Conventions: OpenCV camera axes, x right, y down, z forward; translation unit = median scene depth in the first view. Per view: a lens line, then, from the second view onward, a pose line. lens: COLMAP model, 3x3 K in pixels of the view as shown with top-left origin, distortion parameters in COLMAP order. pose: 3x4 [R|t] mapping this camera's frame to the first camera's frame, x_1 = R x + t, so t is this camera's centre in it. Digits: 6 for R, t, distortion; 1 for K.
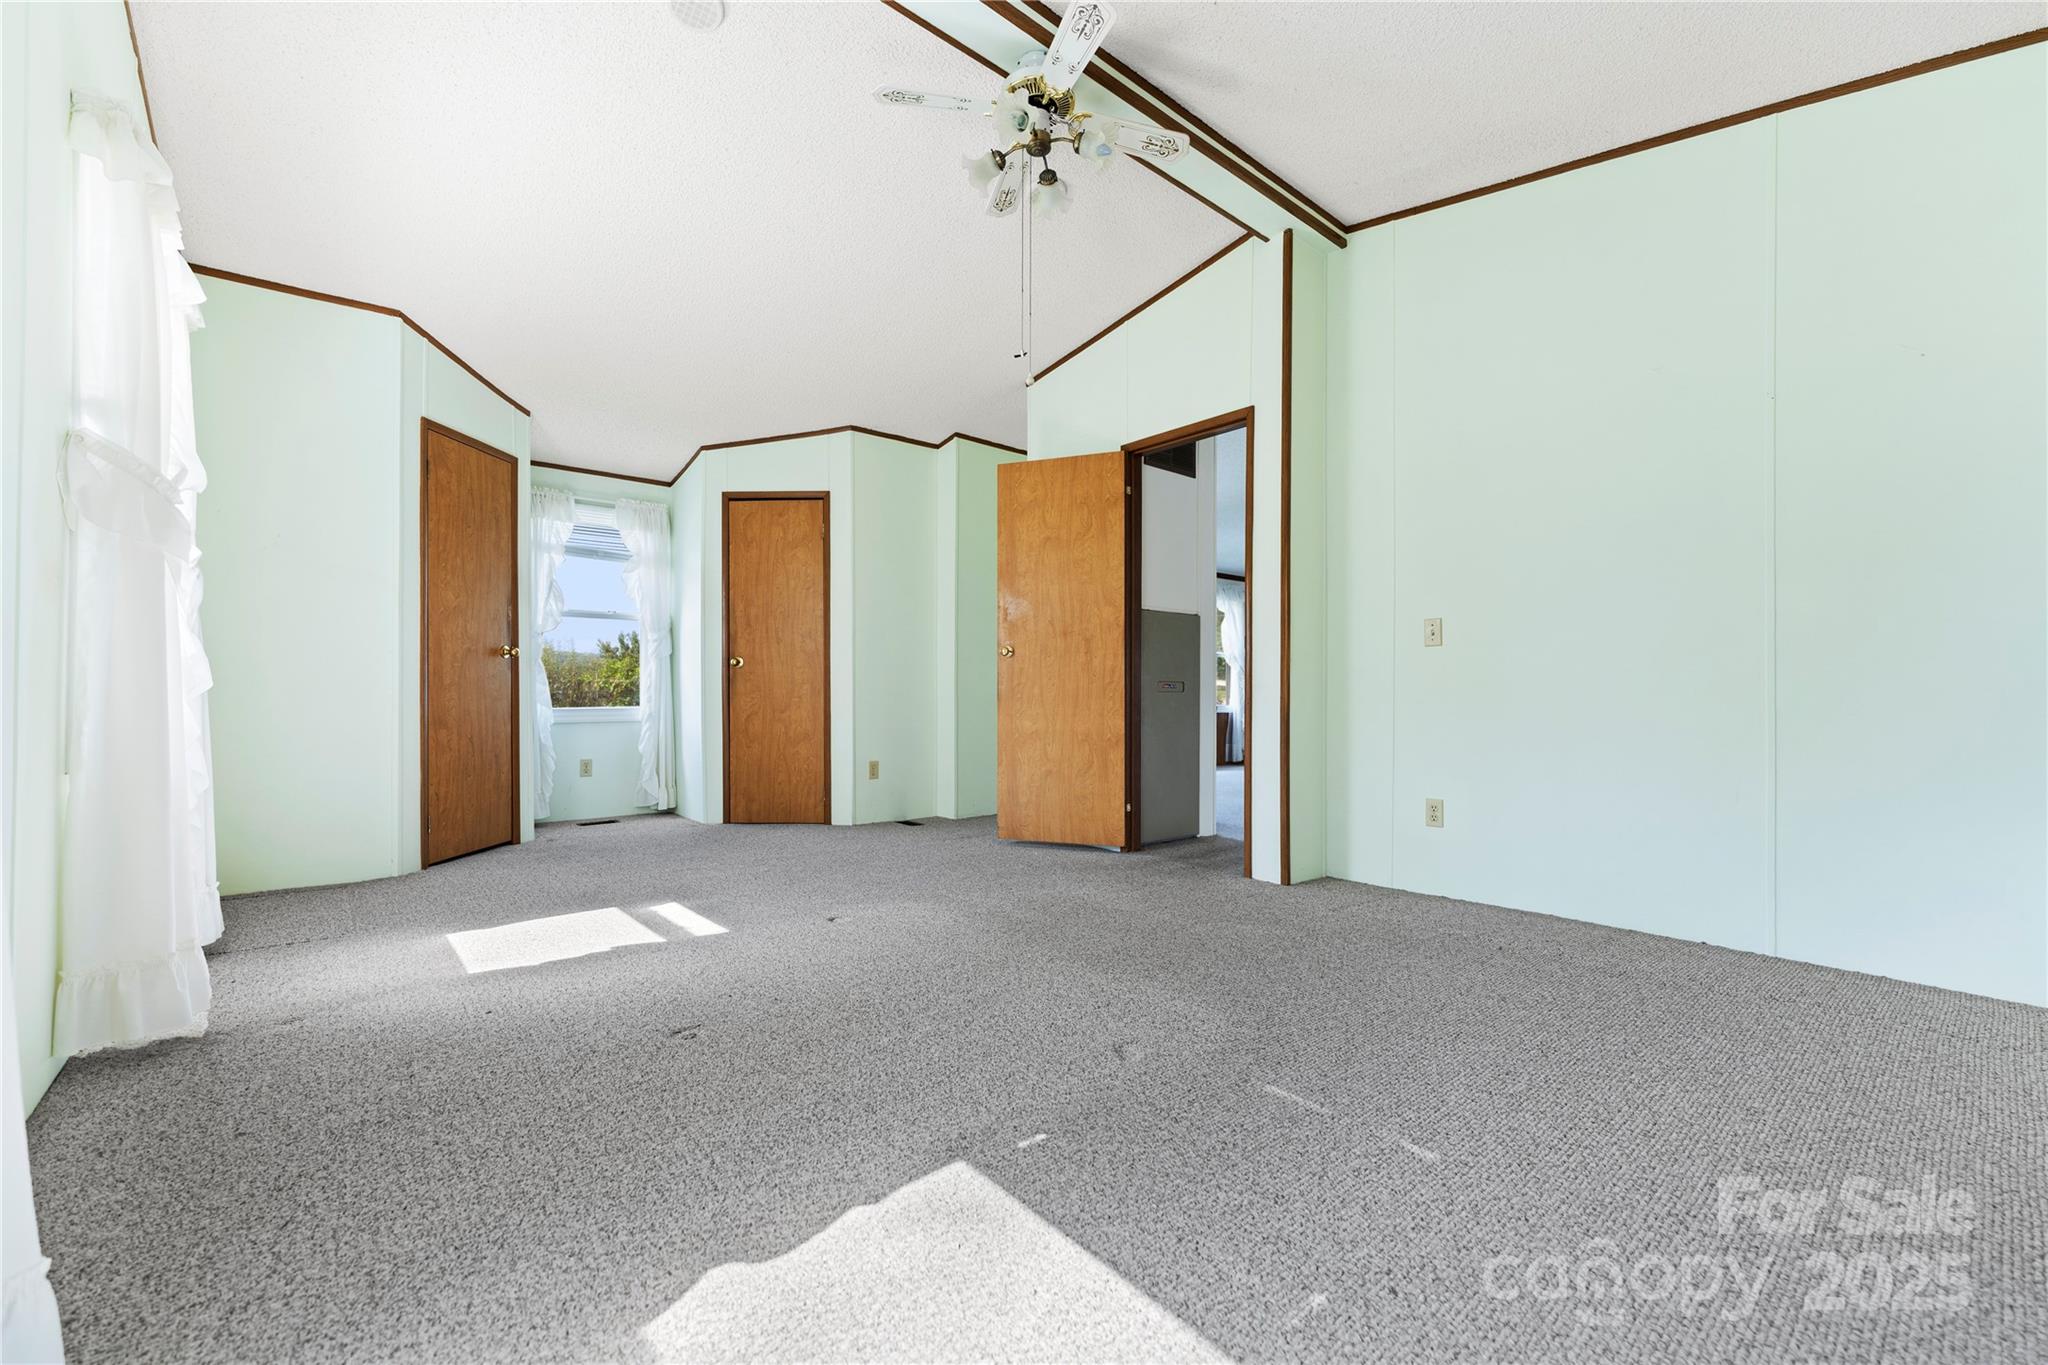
lens RADIAL K [[827.7, 0, 1034.3], [0, 827.7, 693.8], [0, 0, 1]] dist [0.000723, -0.000138]
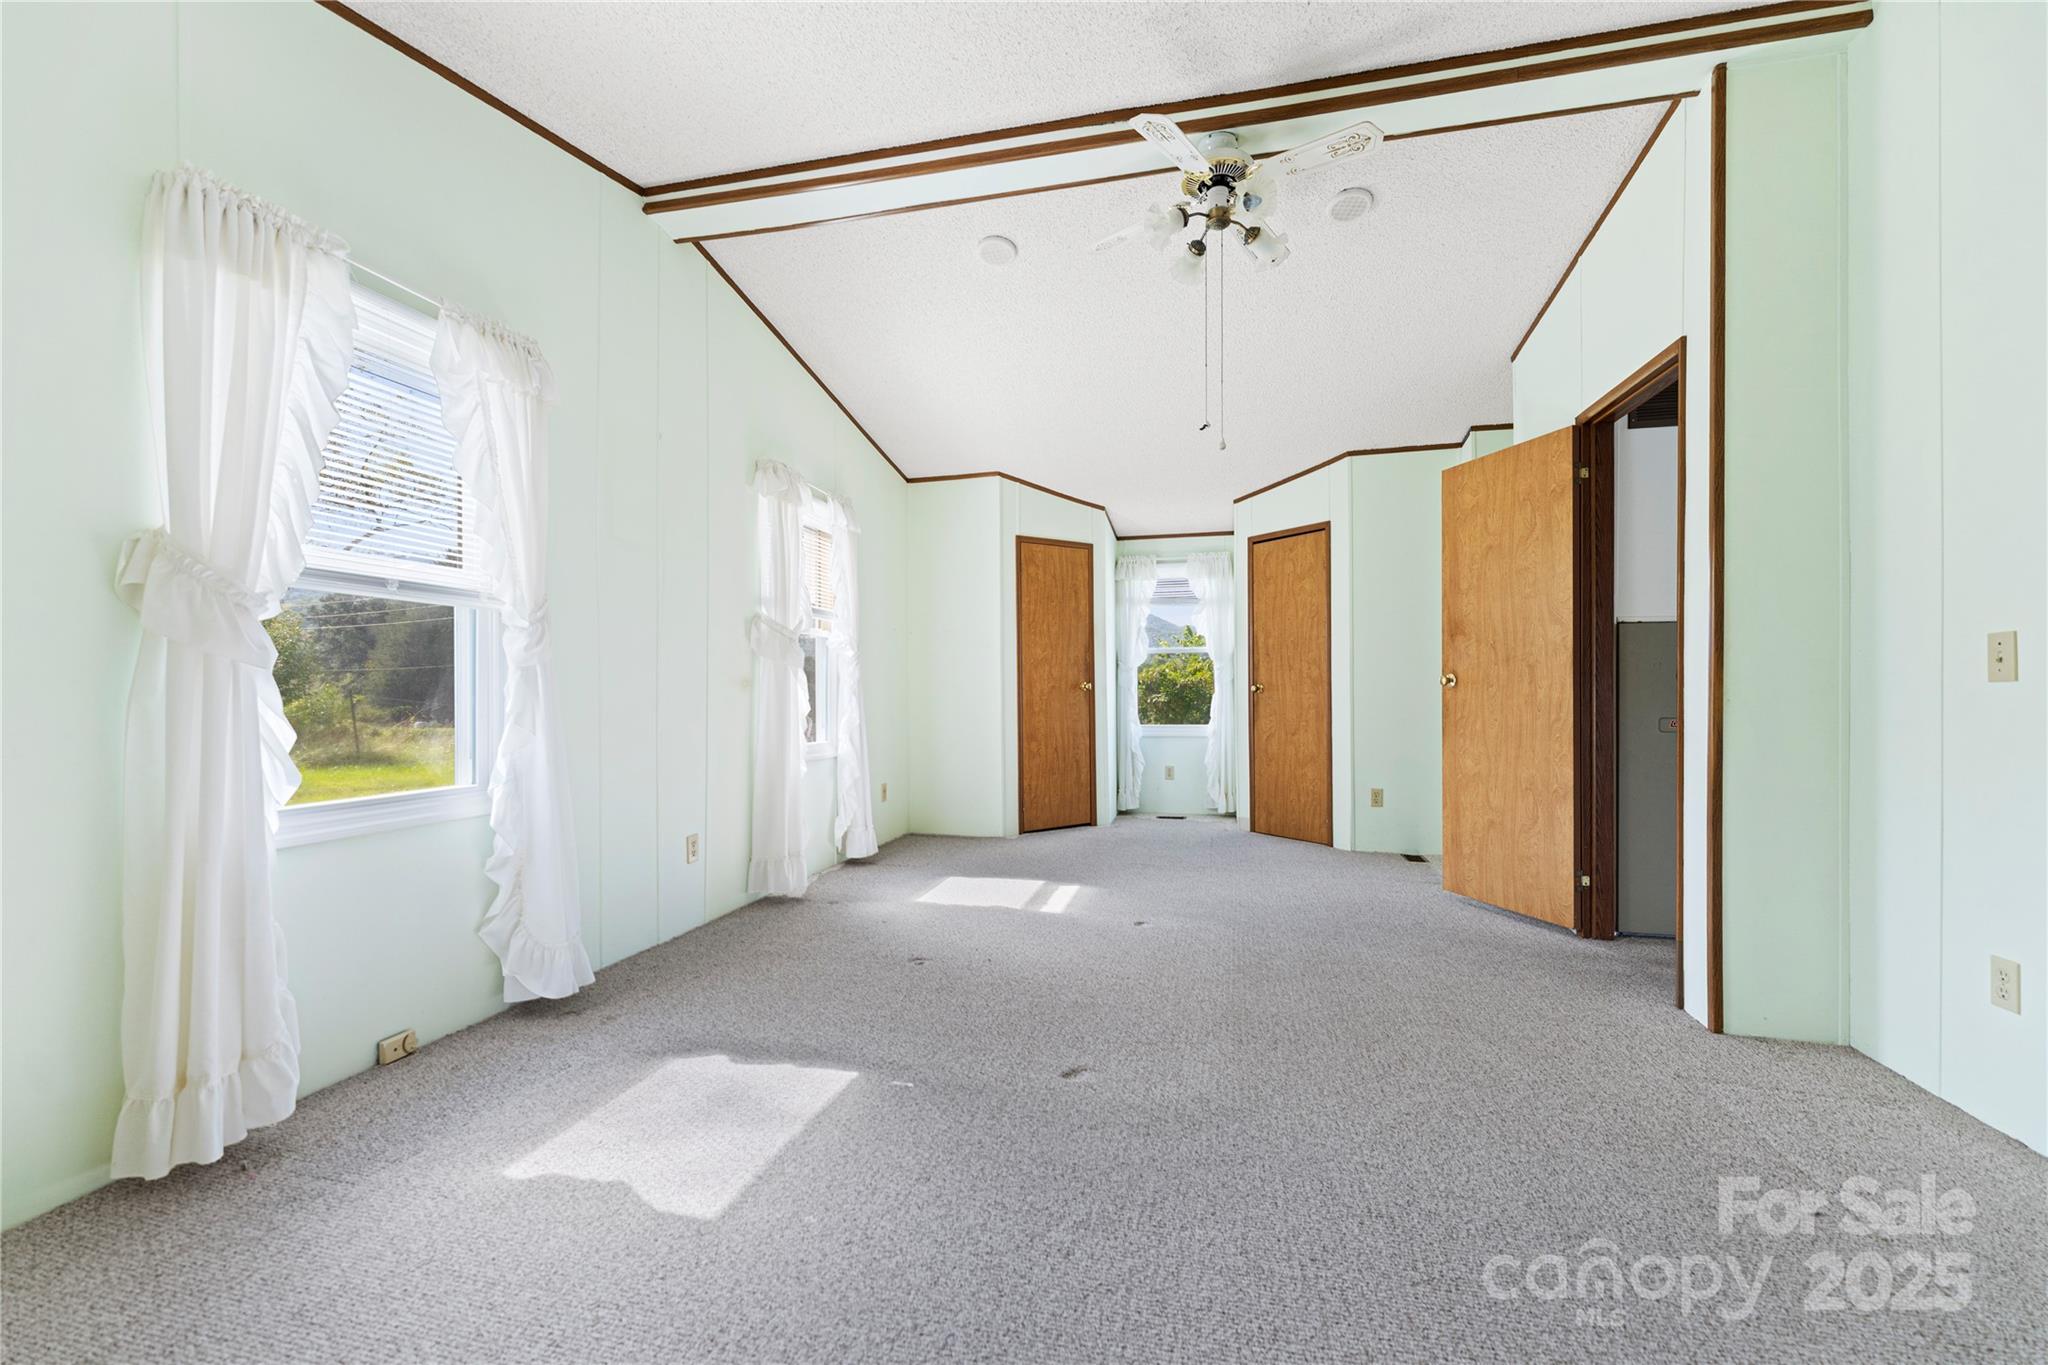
lens RADIAL K [[831.1, 0, 1029.6], [0, 831.1, 690.4], [0, 0, 1]] dist [-0.000754, -0.000294]
pose [[0.580004, -0.003847, -0.814605, 0.446262], [0.006032, 0.999982, -0.000427, -0.044277], [0.814591, -0.004666, 0.580017, 0.121854]]
